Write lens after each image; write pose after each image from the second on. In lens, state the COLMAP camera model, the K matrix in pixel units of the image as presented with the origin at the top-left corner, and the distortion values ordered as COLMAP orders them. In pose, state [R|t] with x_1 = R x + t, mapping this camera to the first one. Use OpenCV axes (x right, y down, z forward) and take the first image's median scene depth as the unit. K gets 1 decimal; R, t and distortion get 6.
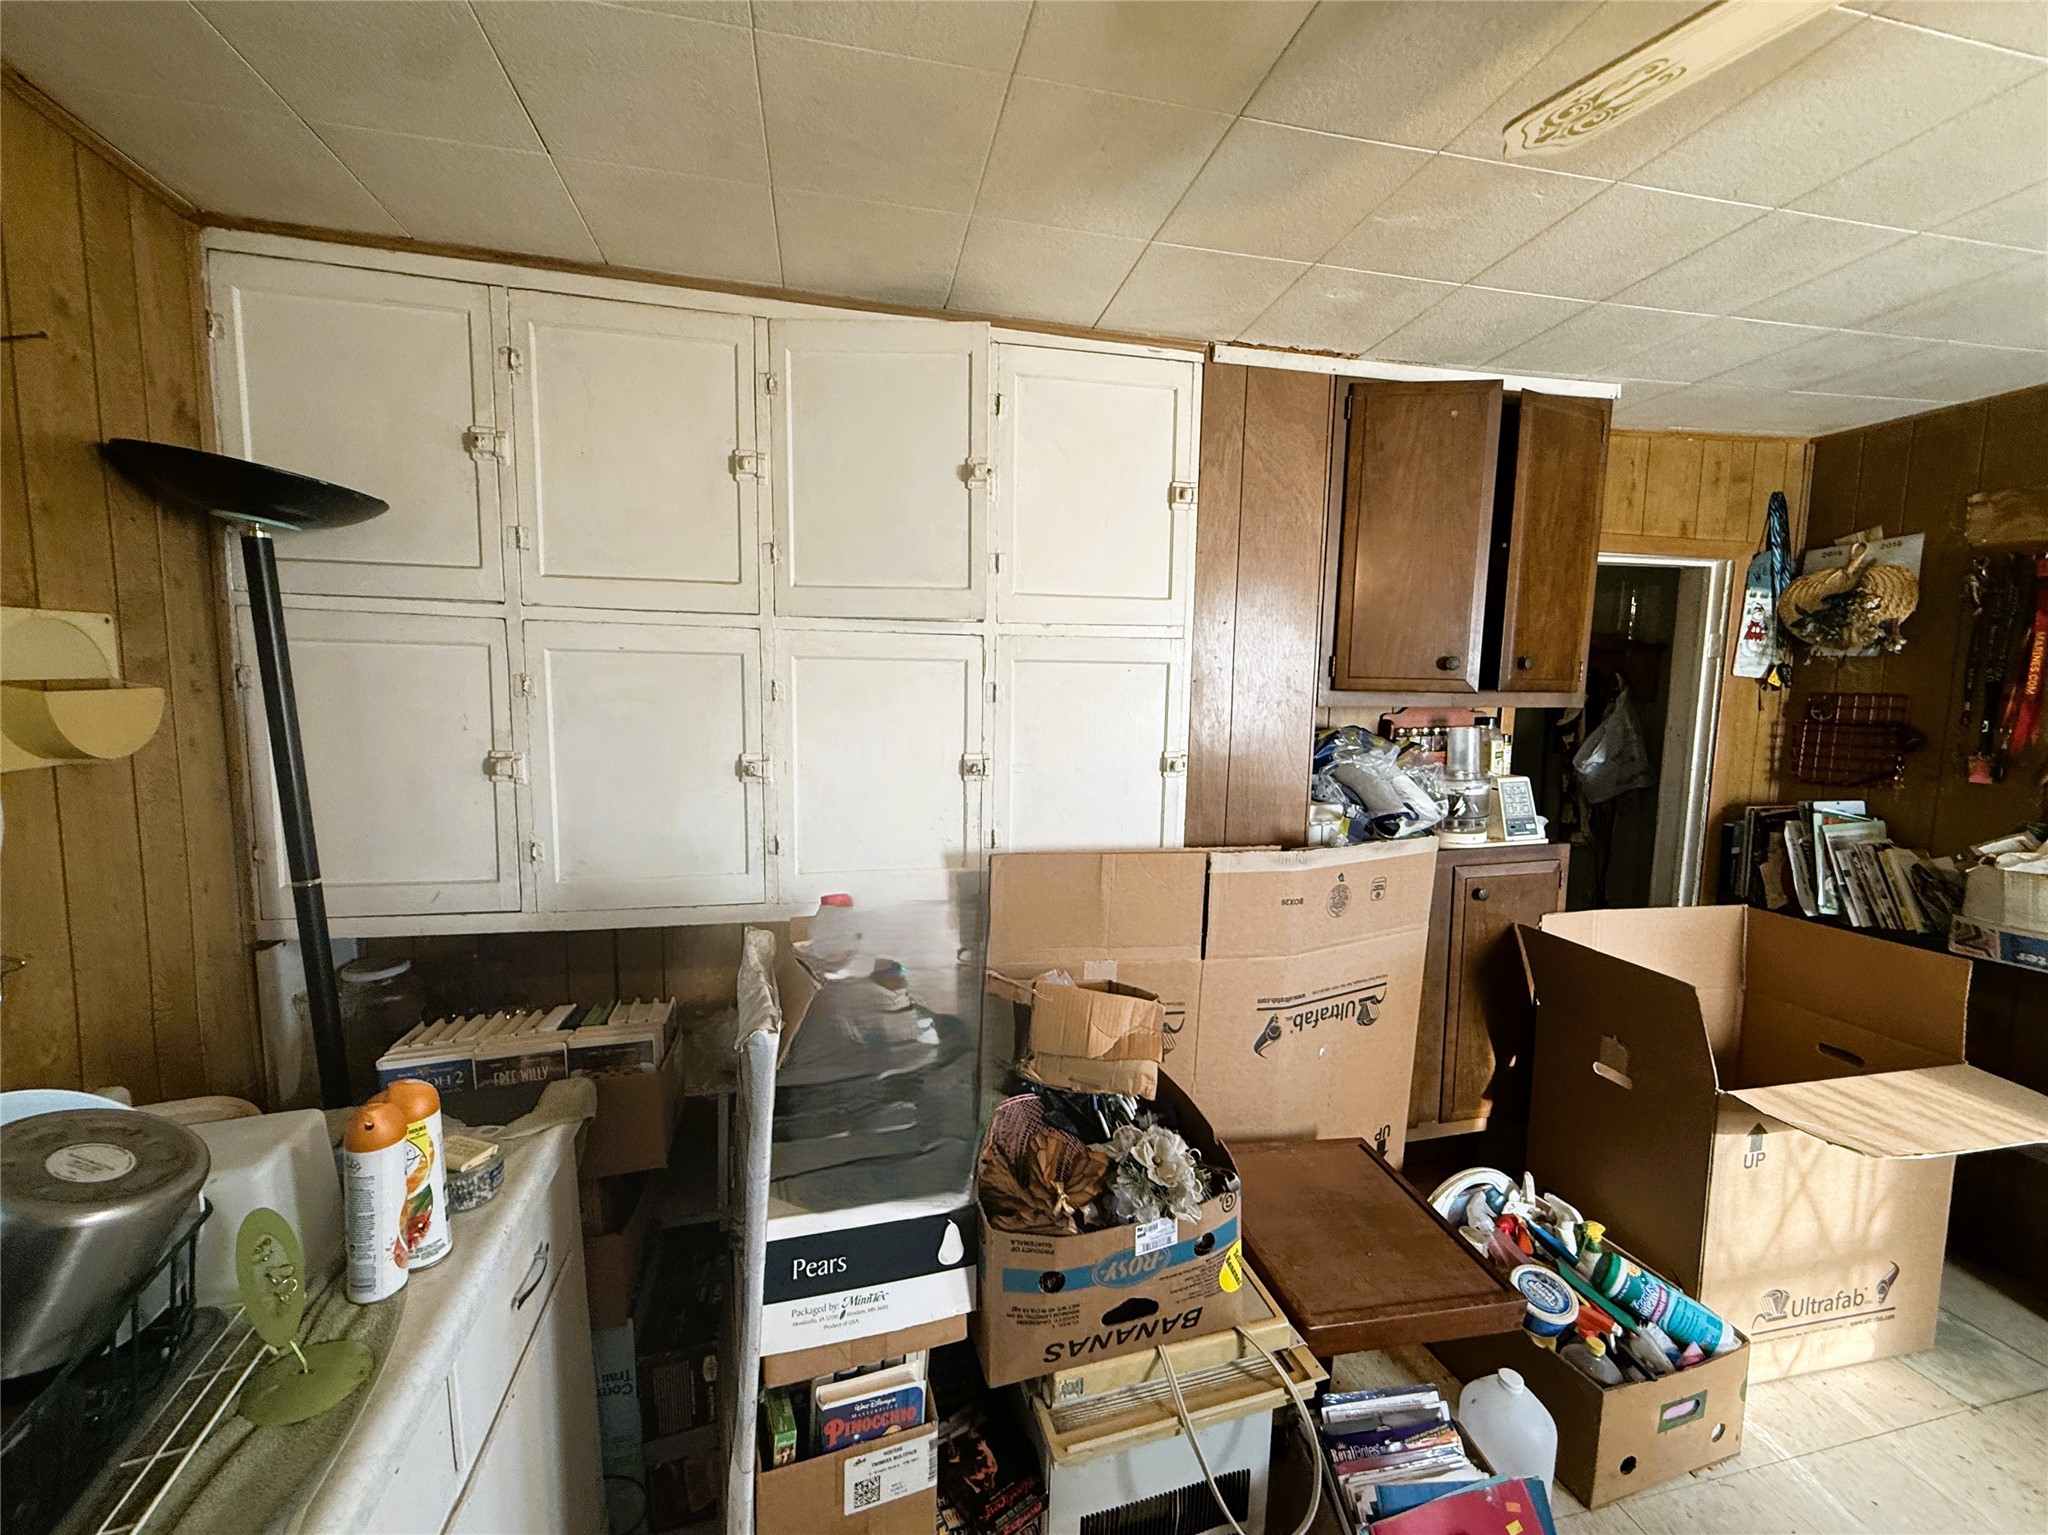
lens RADIAL K [[819.7, 0, 1018.0], [0, 819.7, 768.9], [0, 0, 1]] dist [-0.000140, -0.000111]
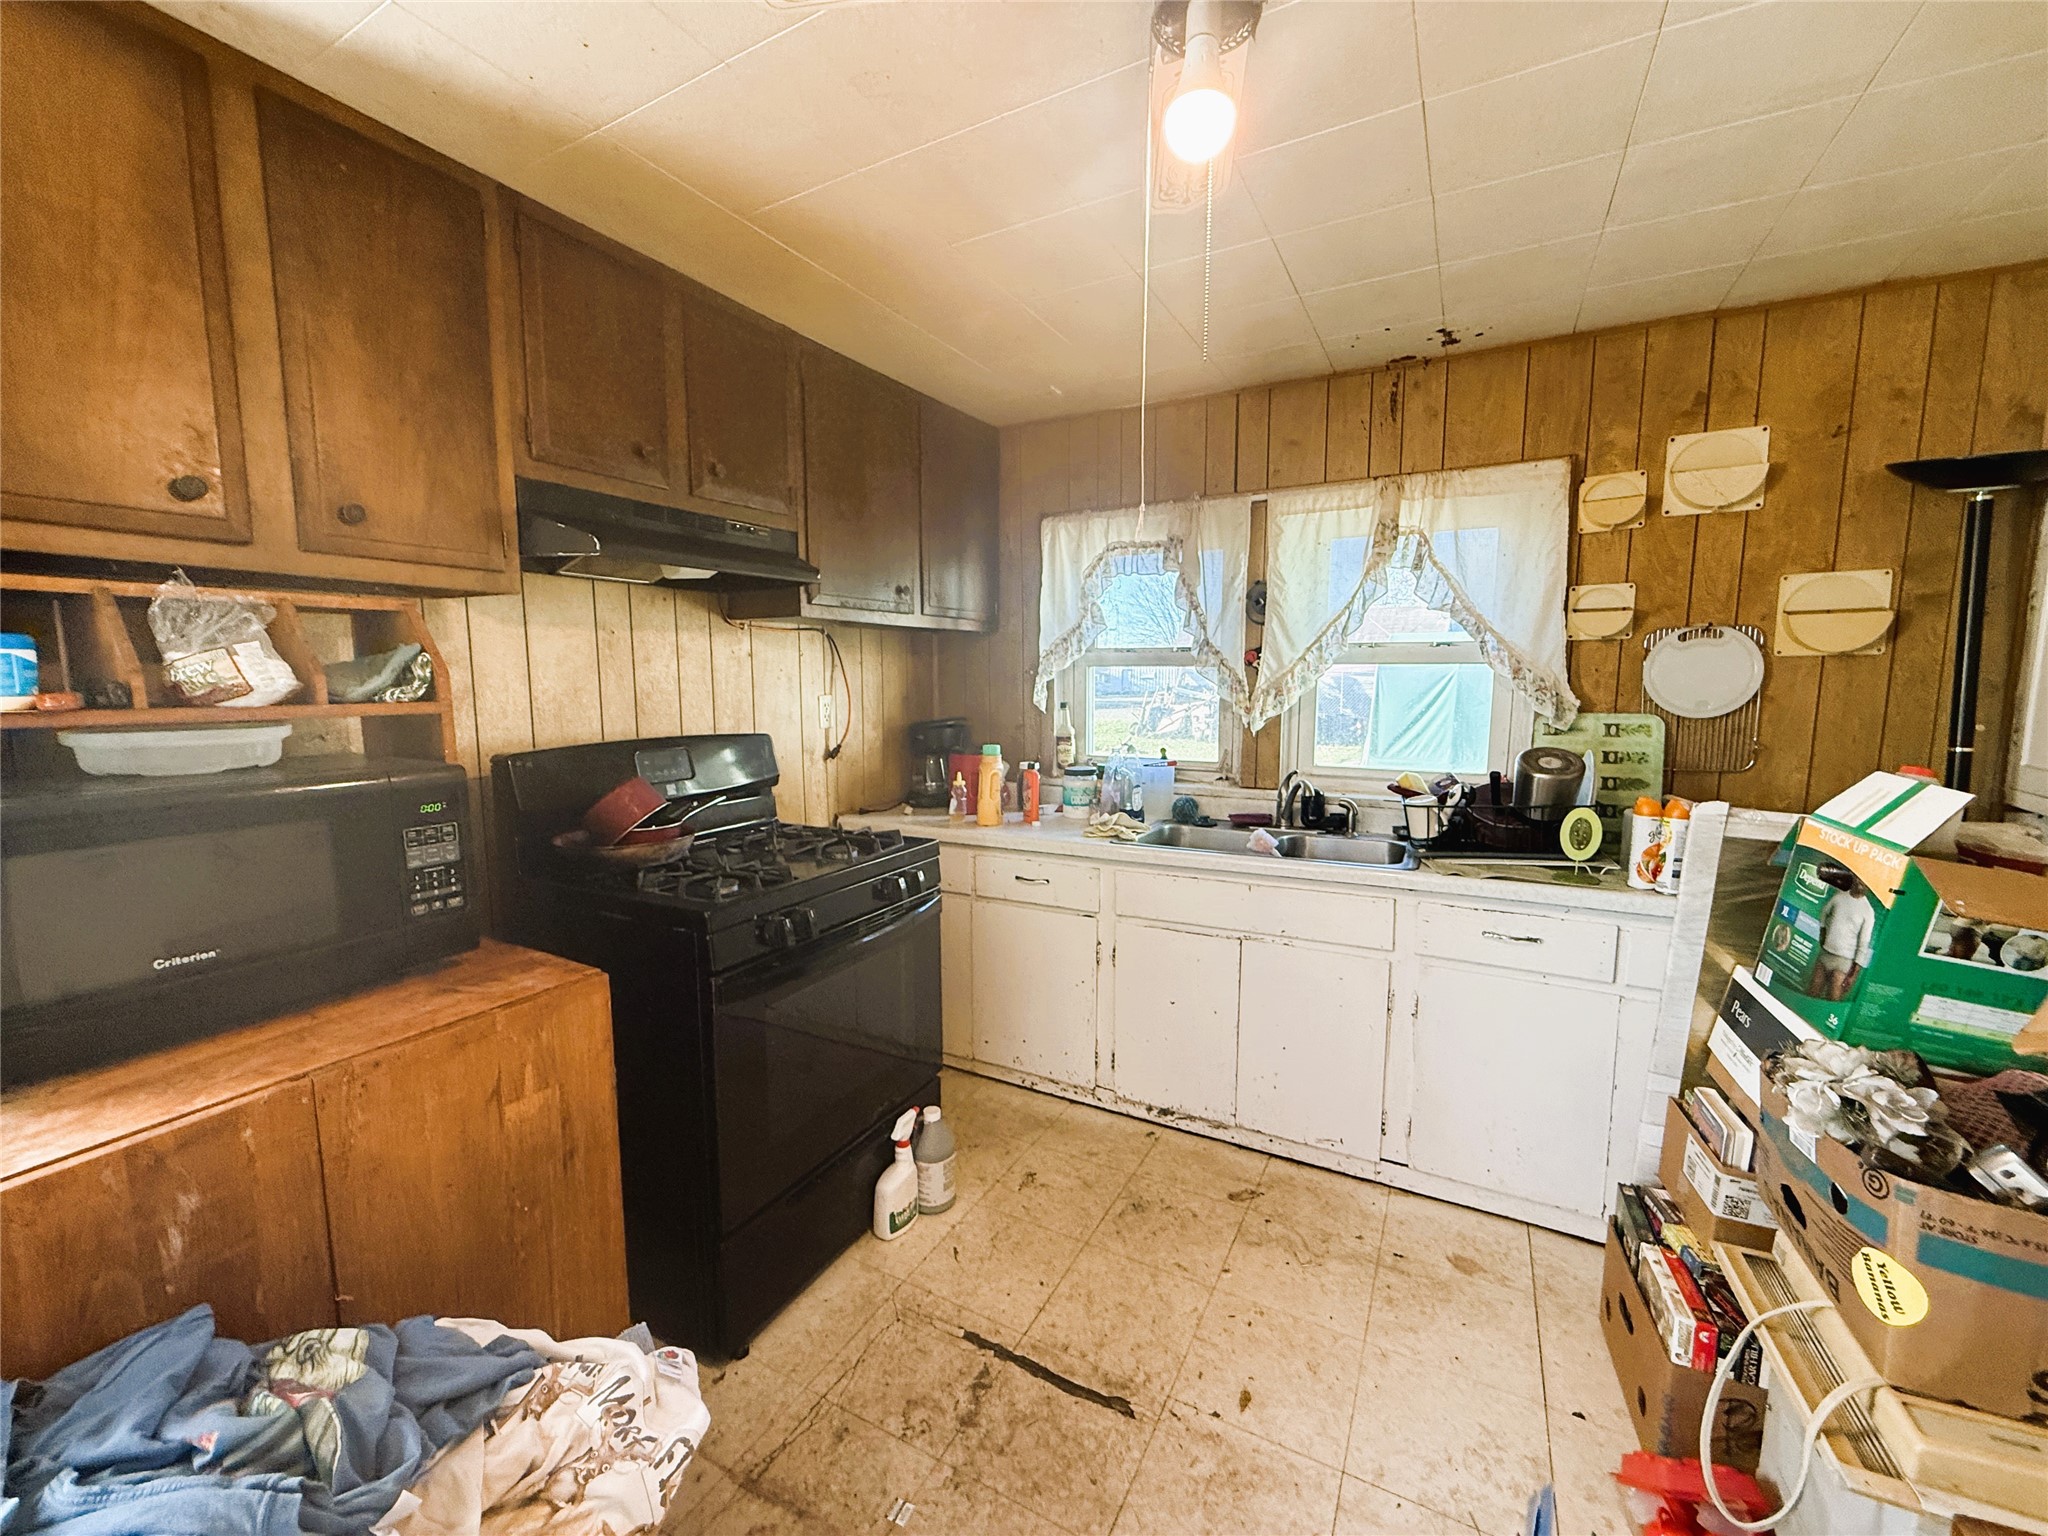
lens RADIAL K [[819.7, 0, 1018.0], [0, 819.7, 769.4], [0, 0, 1]] dist [-0.000140, -0.000111]
pose [[-0.666284, 0.080935, -0.741293, 0.826231], [-0.083883, 0.979648, 0.182354, 0.035842], [0.740965, 0.183681, -0.645935, 0.496521]]
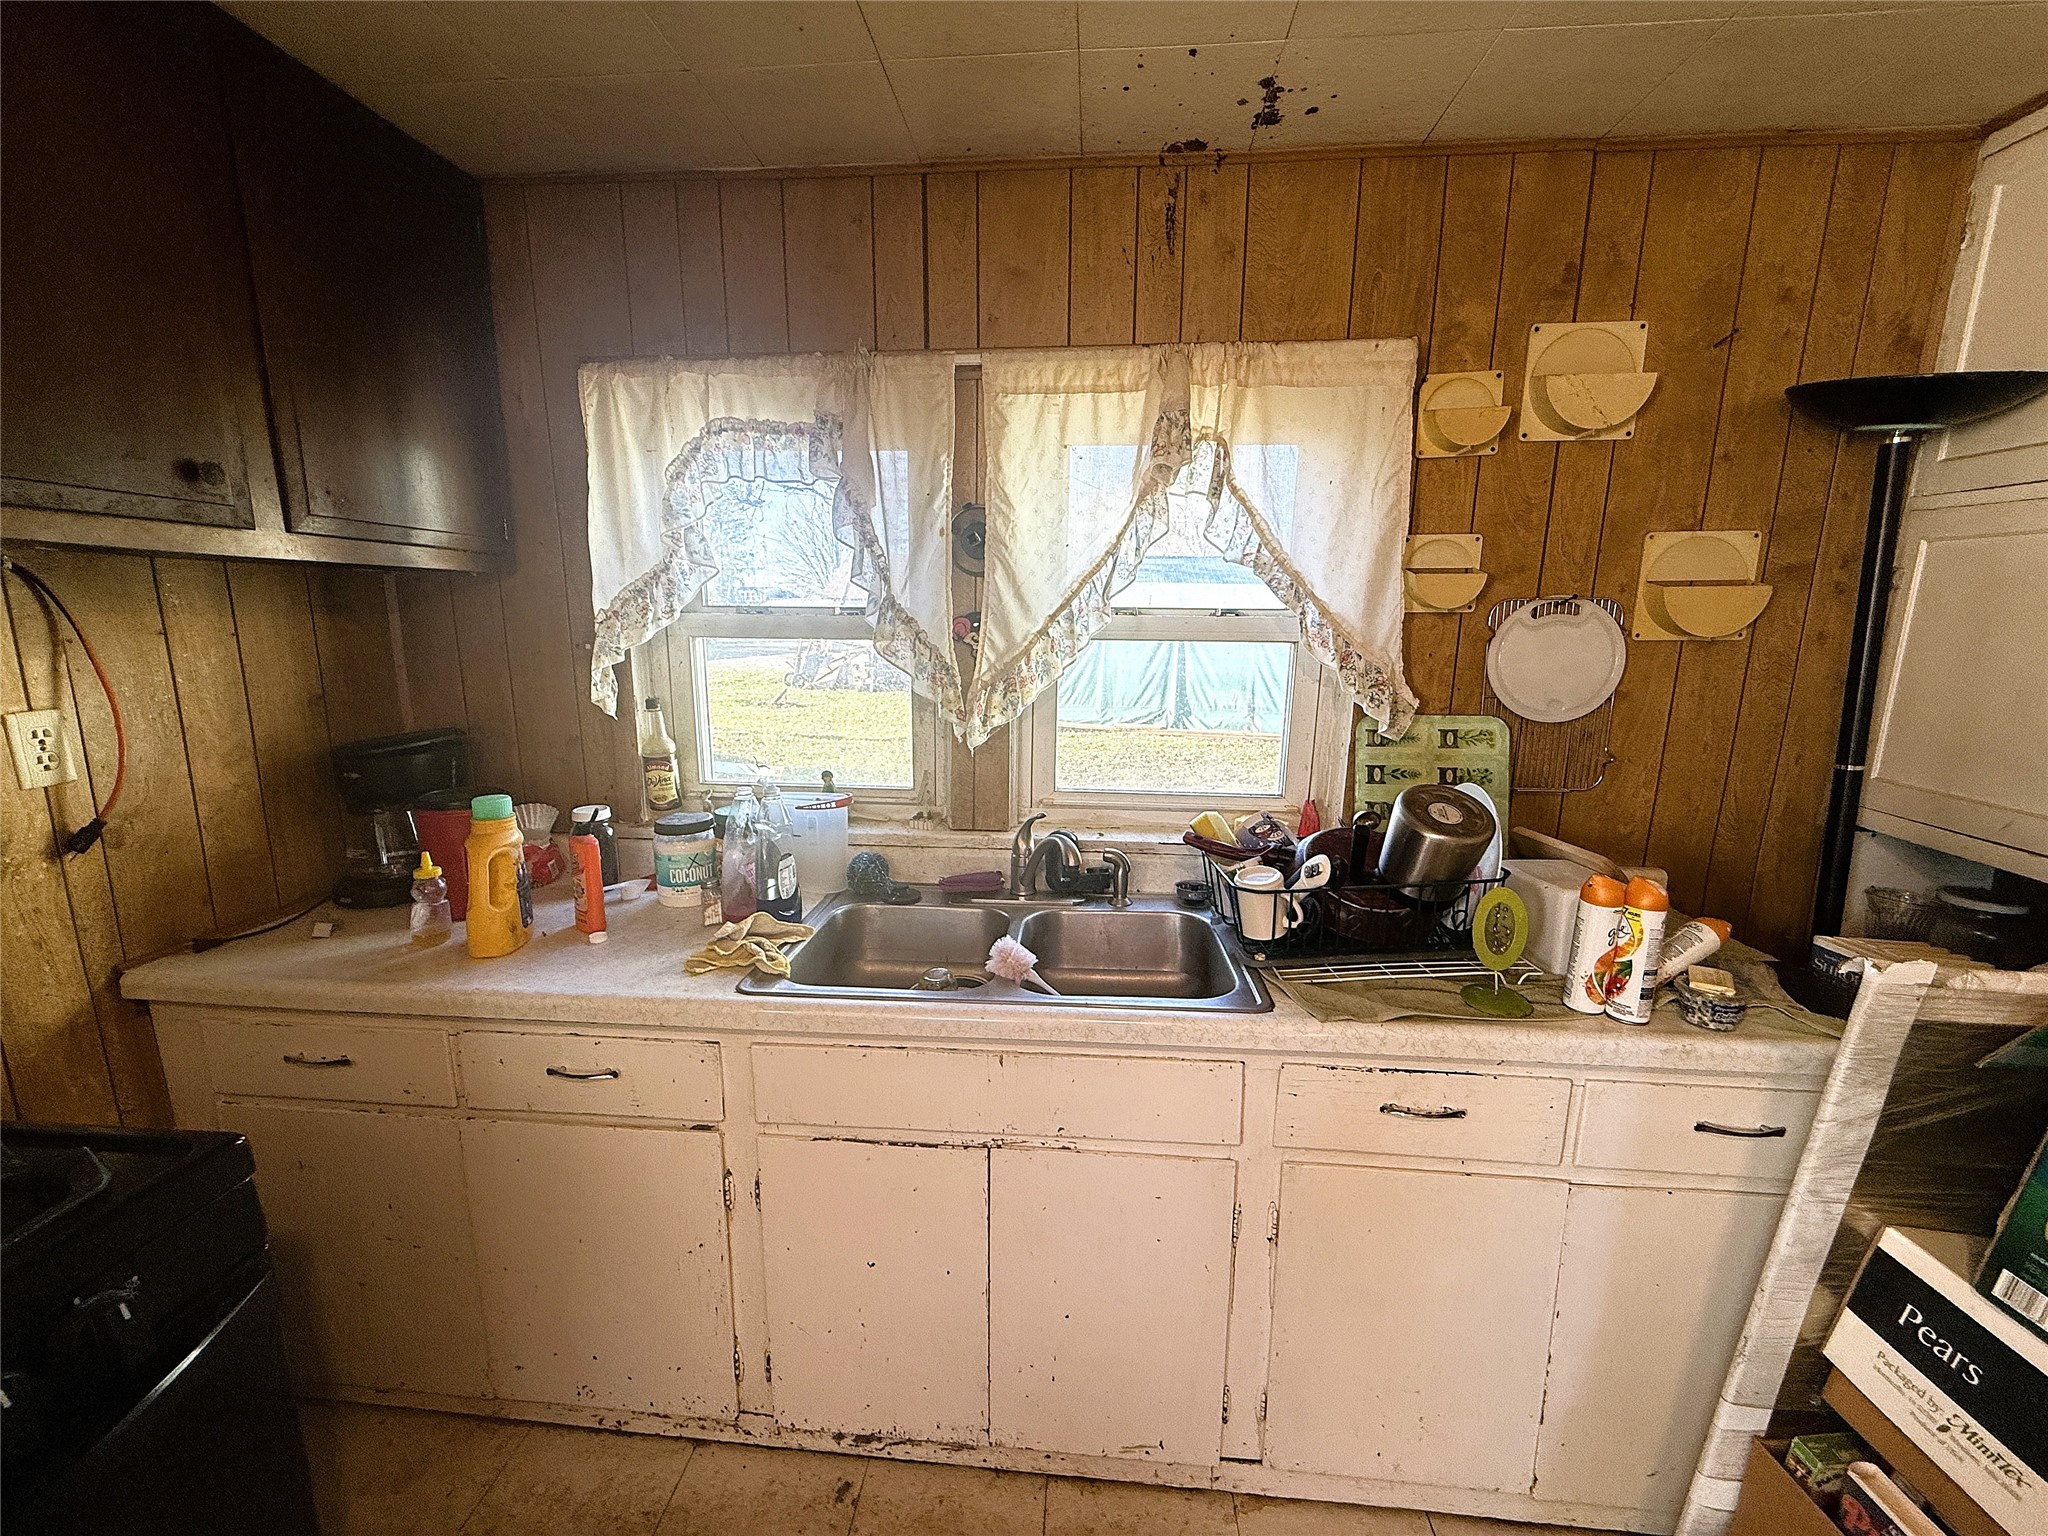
lens RADIAL K [[819.7, 0, 1018.0], [0, 819.7, 769.4], [0, 0, 1]] dist [-0.000140, -0.000111]
pose [[-0.314315, 0.164418, -0.934972, 0.337204], [-0.113716, 0.971275, 0.209031, 0.026952], [0.942483, 0.172023, -0.286589, 0.188939]]
